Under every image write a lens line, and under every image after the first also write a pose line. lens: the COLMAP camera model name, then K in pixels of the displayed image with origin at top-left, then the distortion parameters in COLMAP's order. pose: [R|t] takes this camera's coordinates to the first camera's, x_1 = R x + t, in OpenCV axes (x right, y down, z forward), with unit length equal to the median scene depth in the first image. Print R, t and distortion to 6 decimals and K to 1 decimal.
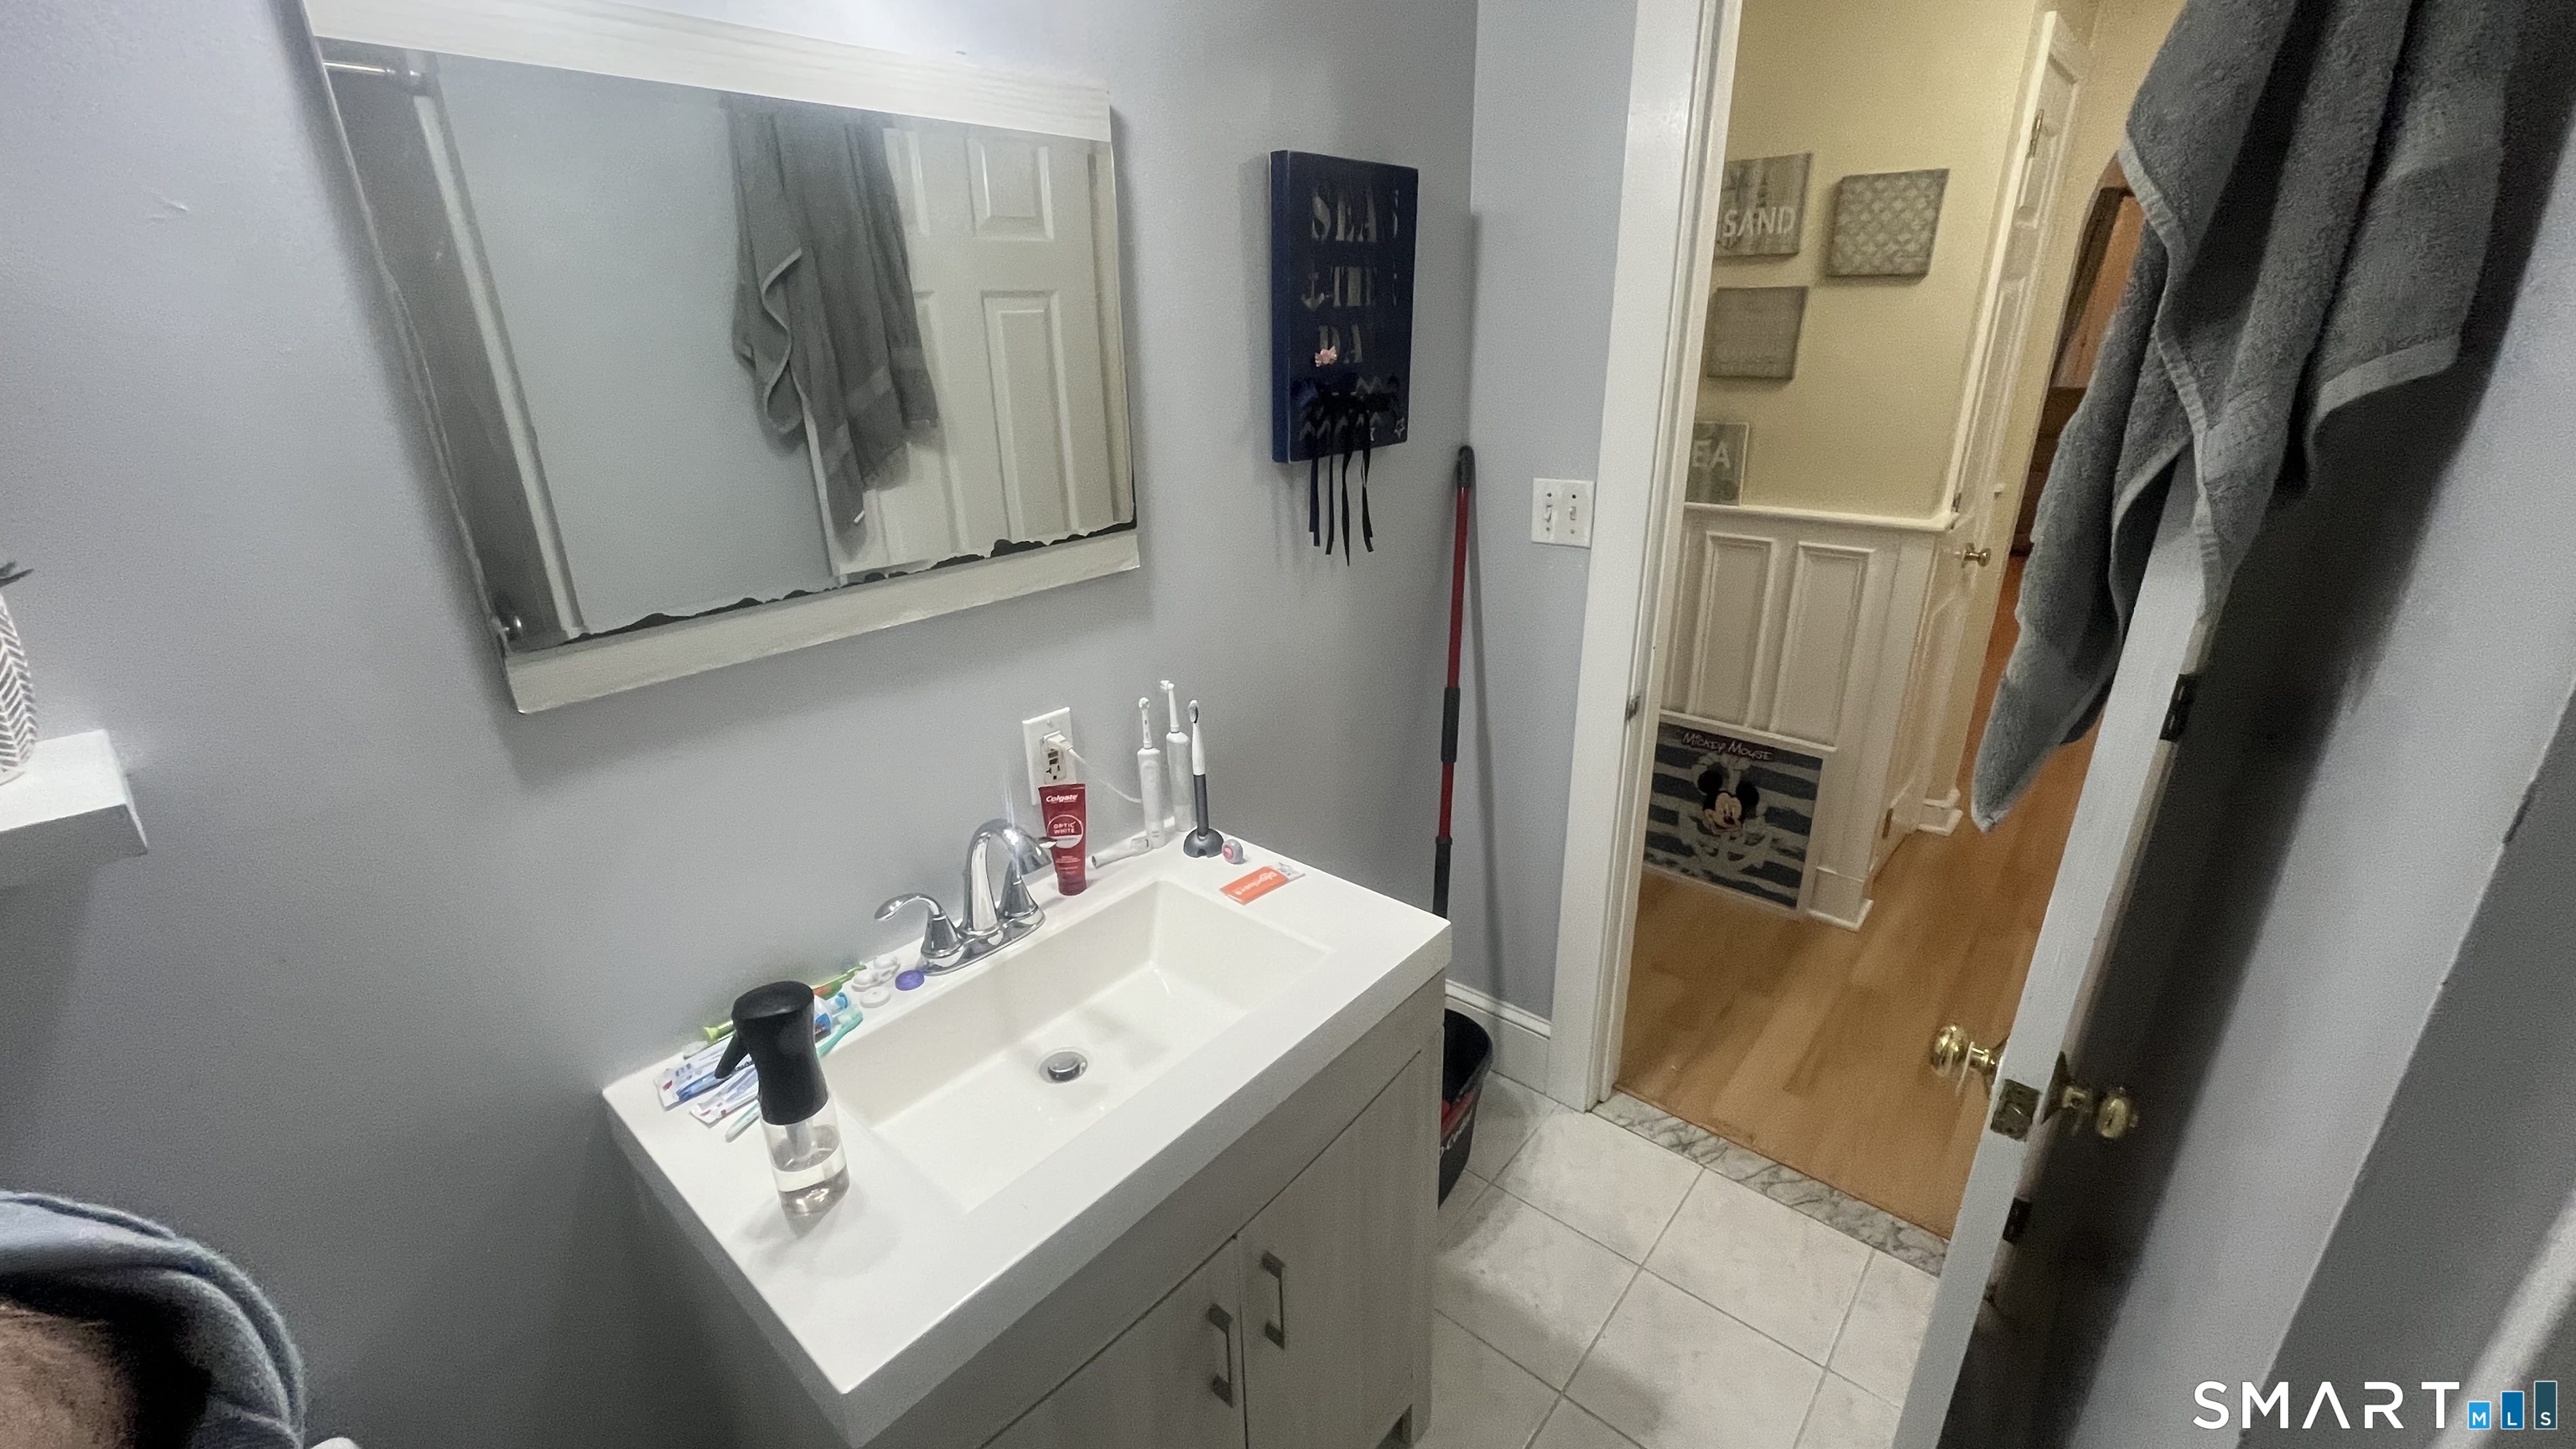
lens RADIAL K [[1032.7, 0, 1287.2], [0, 1032.7, 717.3], [0, 0, 1]] dist [-0.003863, 0.000037]
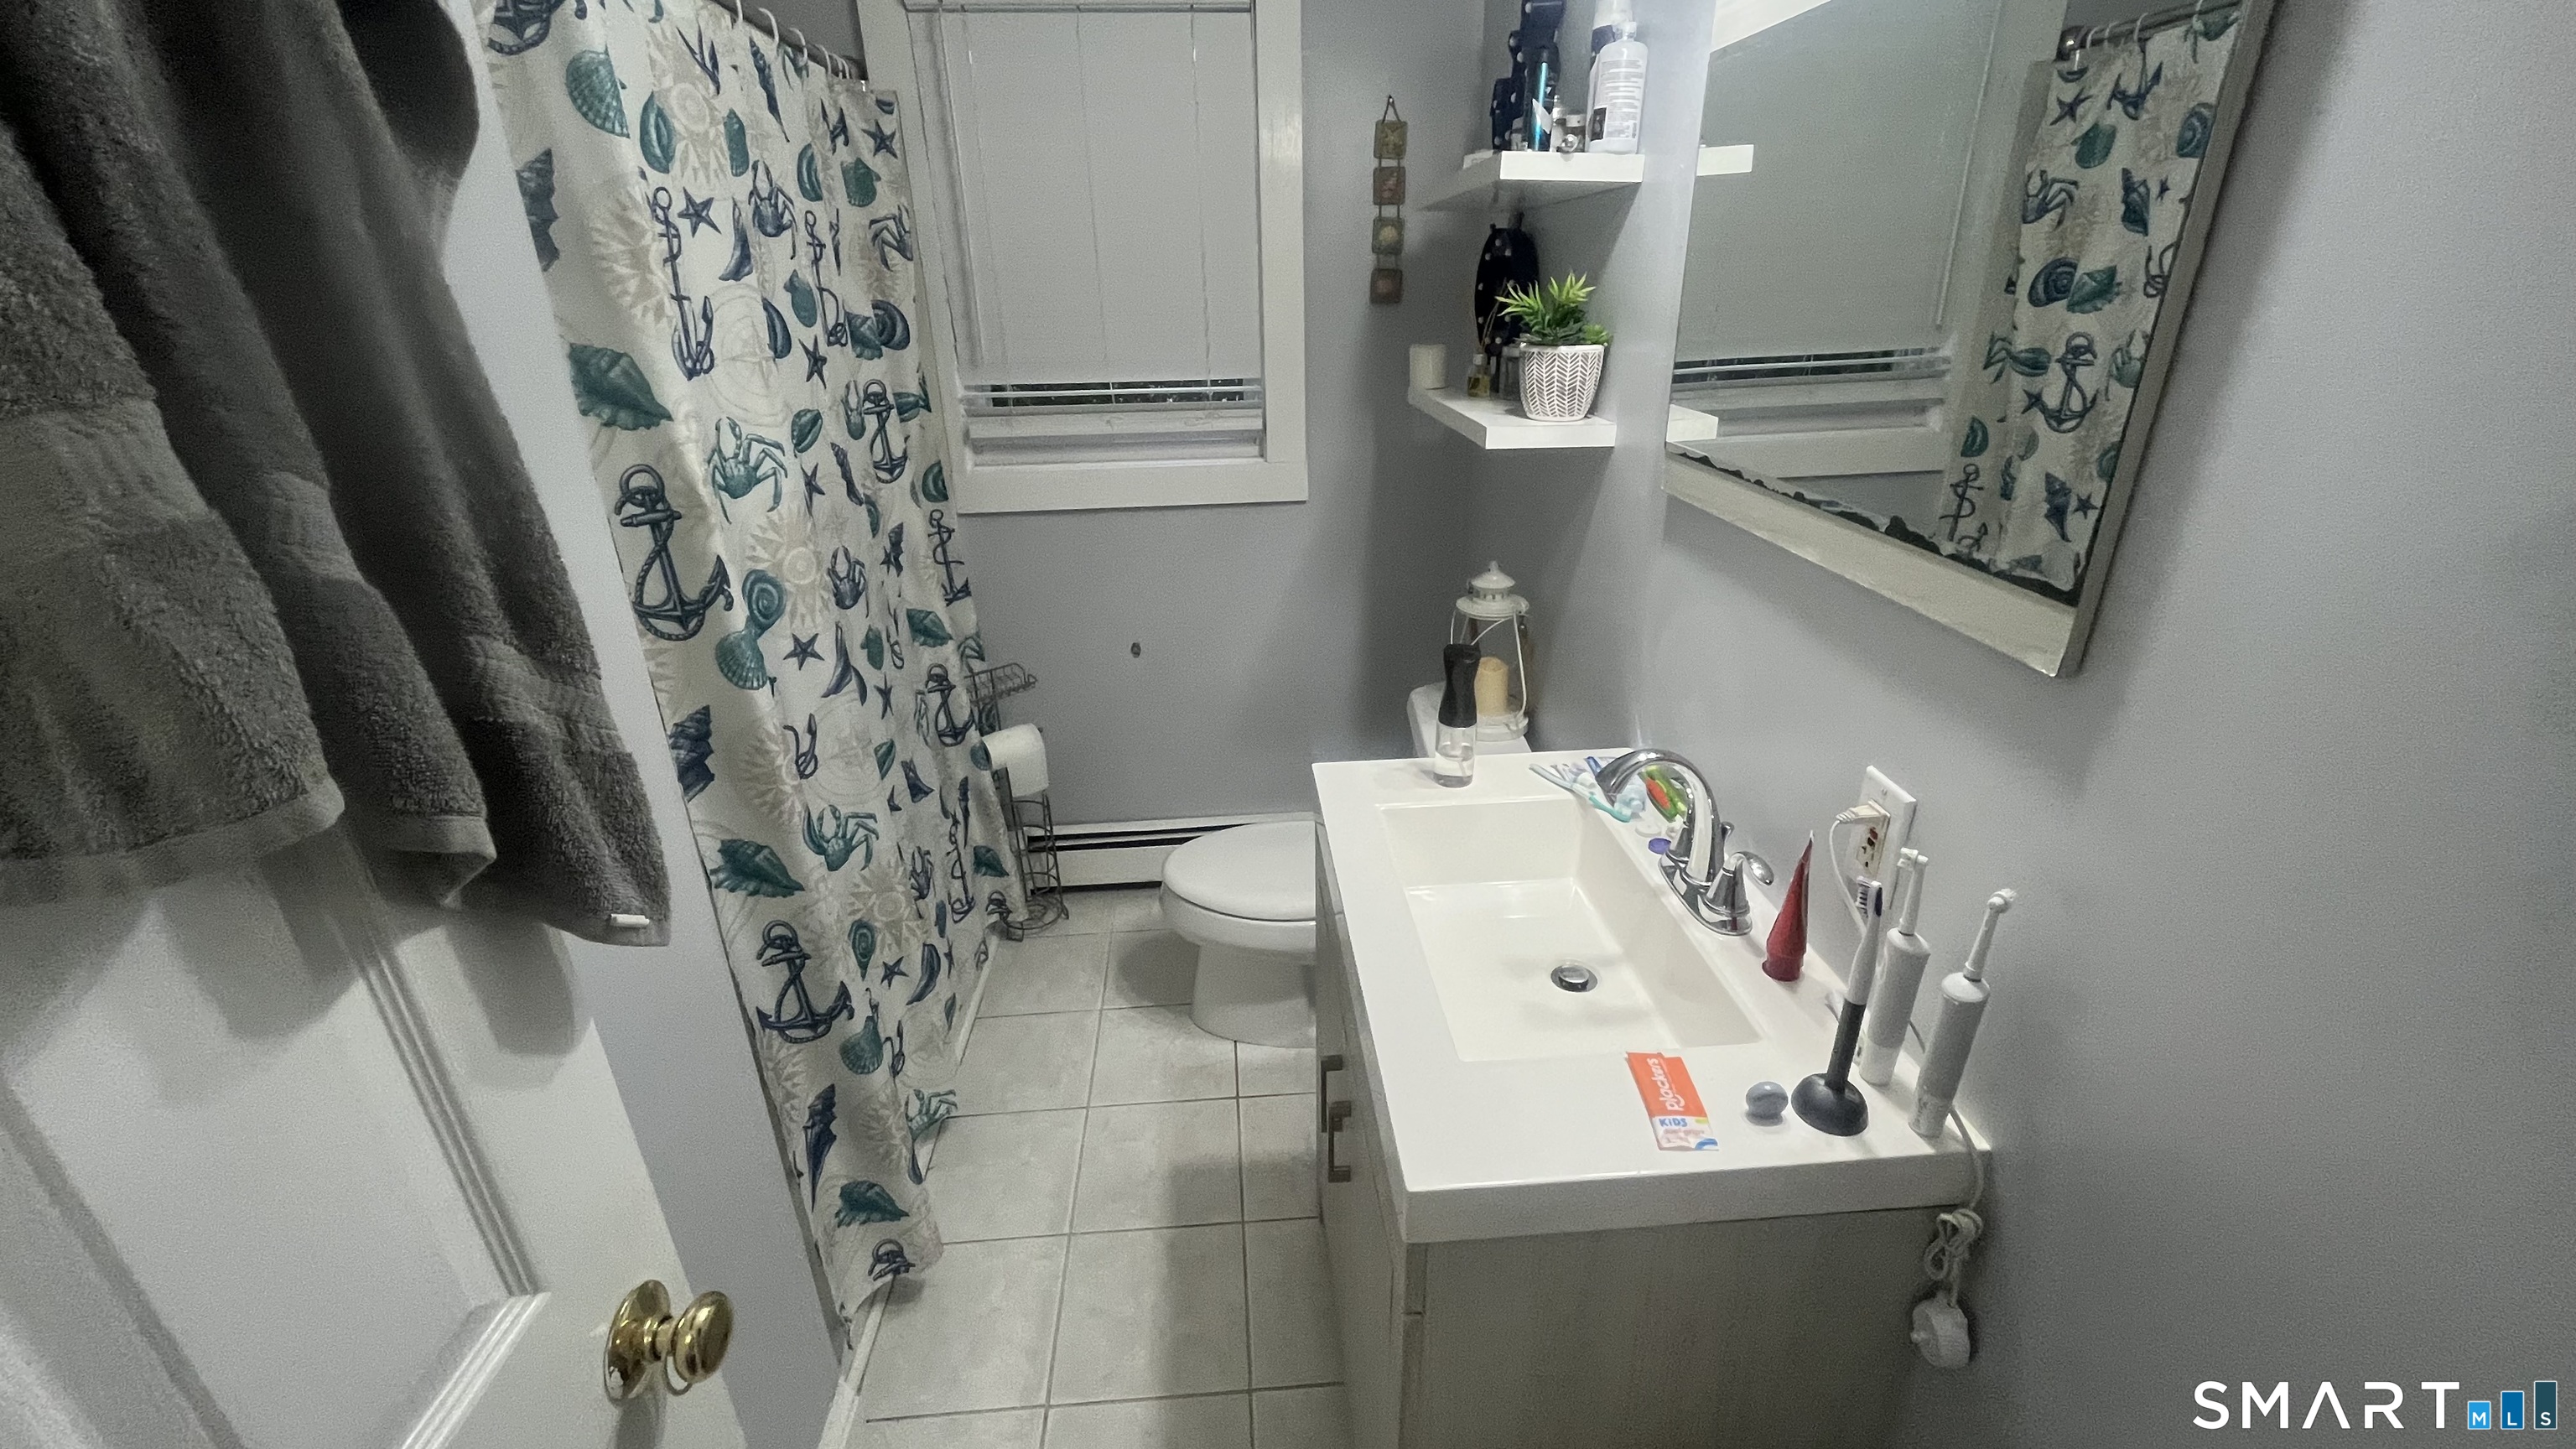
lens RADIAL K [[1032.7, 0, 1285.9], [0, 1032.7, 720.7], [0, 0, 1]] dist [-0.003863, 0.000037]
pose [[-0.711036, 0.301468, -0.635252, 1.105854], [-0.230188, 0.753854, 0.615400, -0.825005], [0.664411, 0.583799, -0.466623, 2.242704]]
